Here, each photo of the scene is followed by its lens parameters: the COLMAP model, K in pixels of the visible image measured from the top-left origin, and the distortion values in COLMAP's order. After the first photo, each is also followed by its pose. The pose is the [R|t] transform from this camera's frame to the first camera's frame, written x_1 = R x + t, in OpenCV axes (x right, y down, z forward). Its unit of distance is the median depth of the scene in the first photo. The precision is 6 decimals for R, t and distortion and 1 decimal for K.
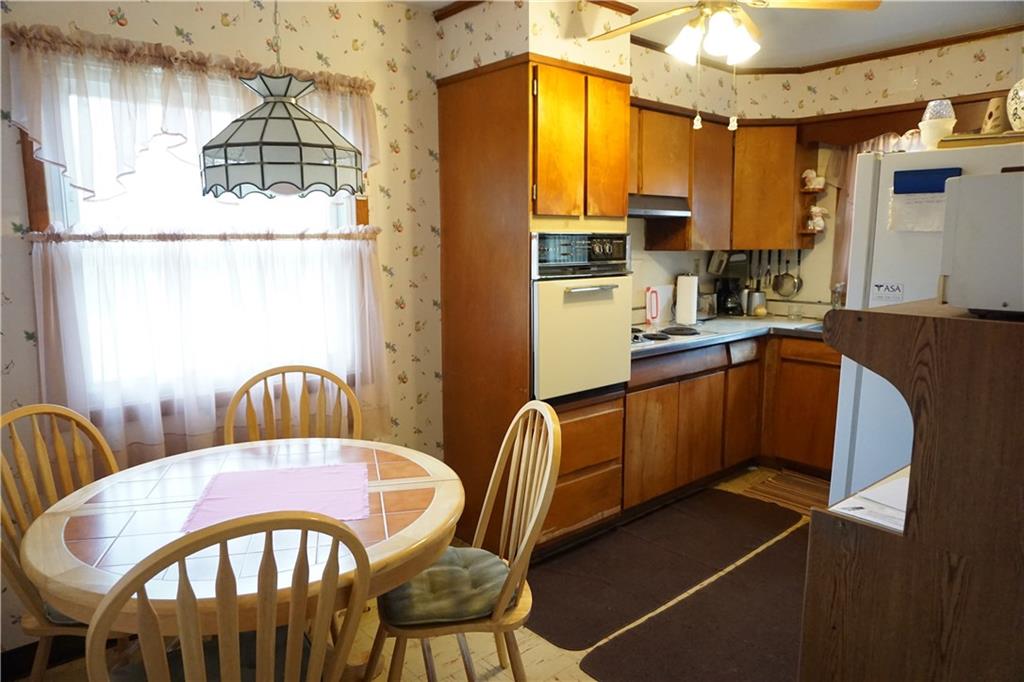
lens RADIAL K [[683.4, 0, 512.0], [0, 683.4, 341.0], [0, 0, 1]] dist [-0.059417, 0.051841]
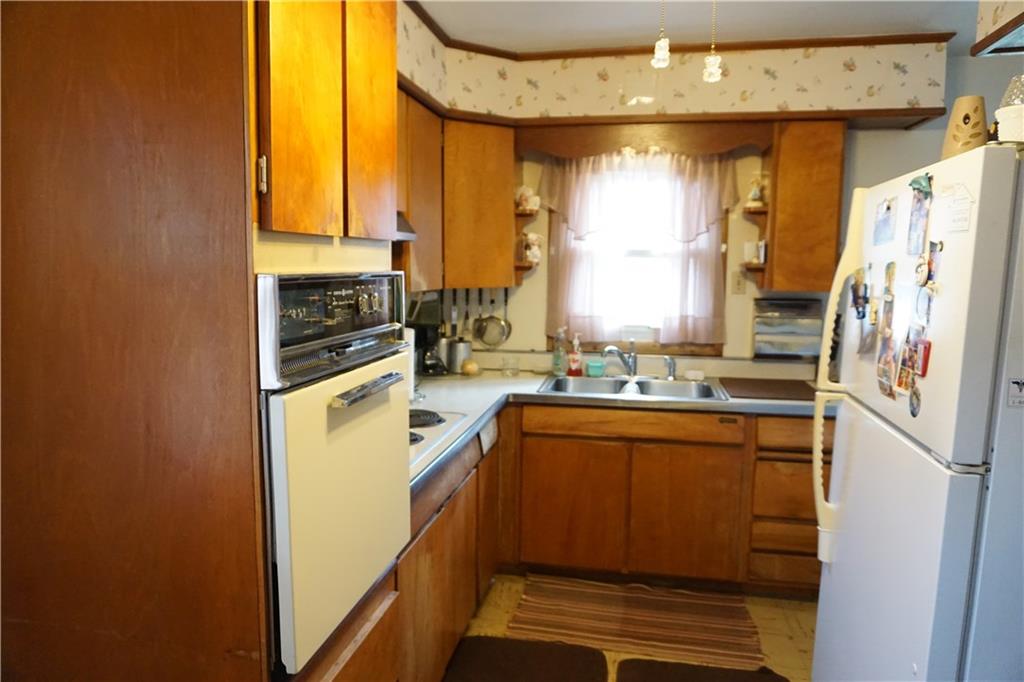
lens RADIAL K [[683.4, 0, 512.0], [0, 683.4, 341.0], [0, 0, 1]] dist [-0.059417, 0.051841]
pose [[0.792207, -0.056191, 0.607659, -0.065673], [0.075733, 0.997107, -0.006529, -0.071407], [-0.605534, 0.051192, 0.794171, 0.398885]]
